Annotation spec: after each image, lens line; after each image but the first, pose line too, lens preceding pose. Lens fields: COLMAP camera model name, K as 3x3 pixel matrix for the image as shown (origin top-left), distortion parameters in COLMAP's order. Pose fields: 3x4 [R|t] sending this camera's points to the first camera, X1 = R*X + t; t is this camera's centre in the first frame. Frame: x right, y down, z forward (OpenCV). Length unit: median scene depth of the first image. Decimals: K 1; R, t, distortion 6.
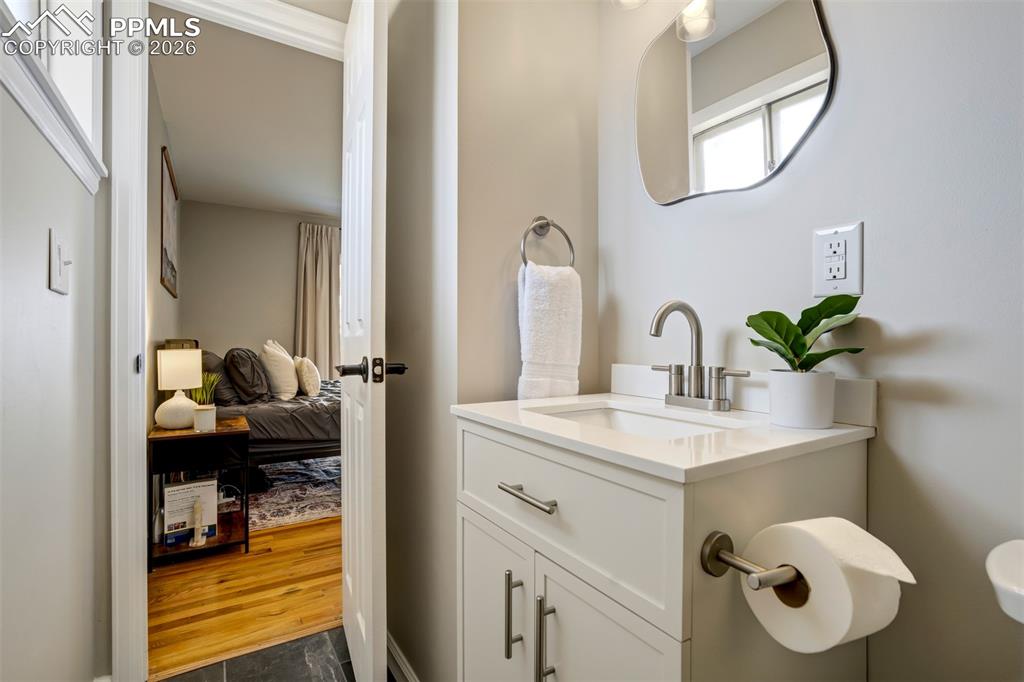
lens RADIAL K [[476.2, 0, 511.1], [0, 476.2, 339.5], [0, 0, 1]] dist [-0.031319, 0.015364]
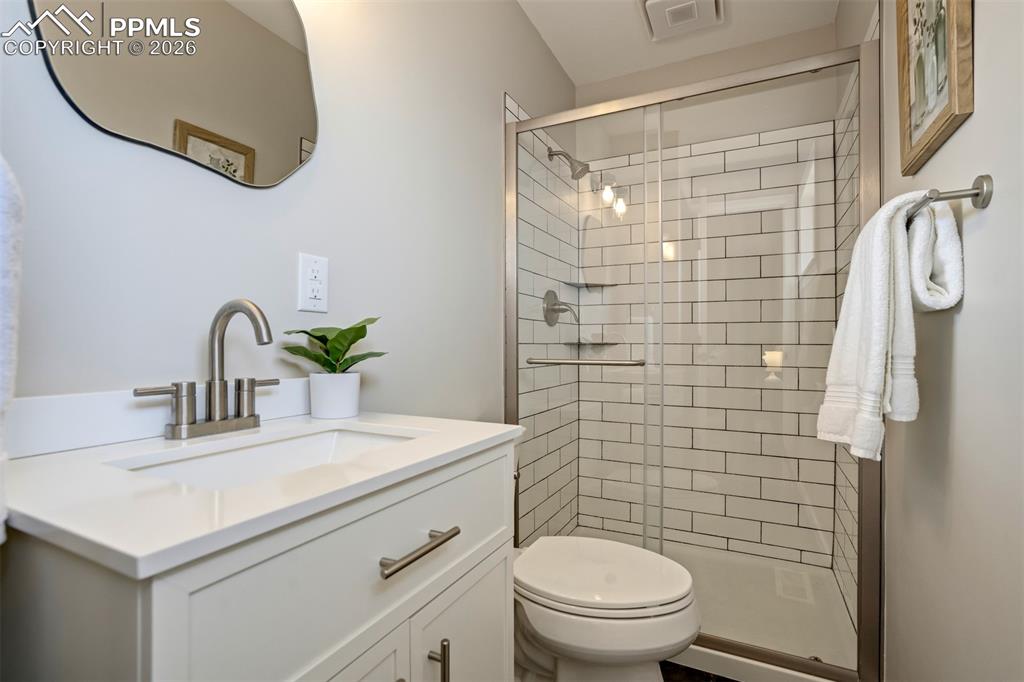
lens RADIAL K [[476.2, 0, 517.0], [0, 476.2, 343.3], [0, 0, 1]] dist [-0.031319, 0.015364]
pose [[-0.505349, -0.004966, 0.862901, -0.489130], [-0.007505, 0.999971, 0.001360, -0.010565], [-0.862883, -0.005789, -0.505371, 0.851715]]
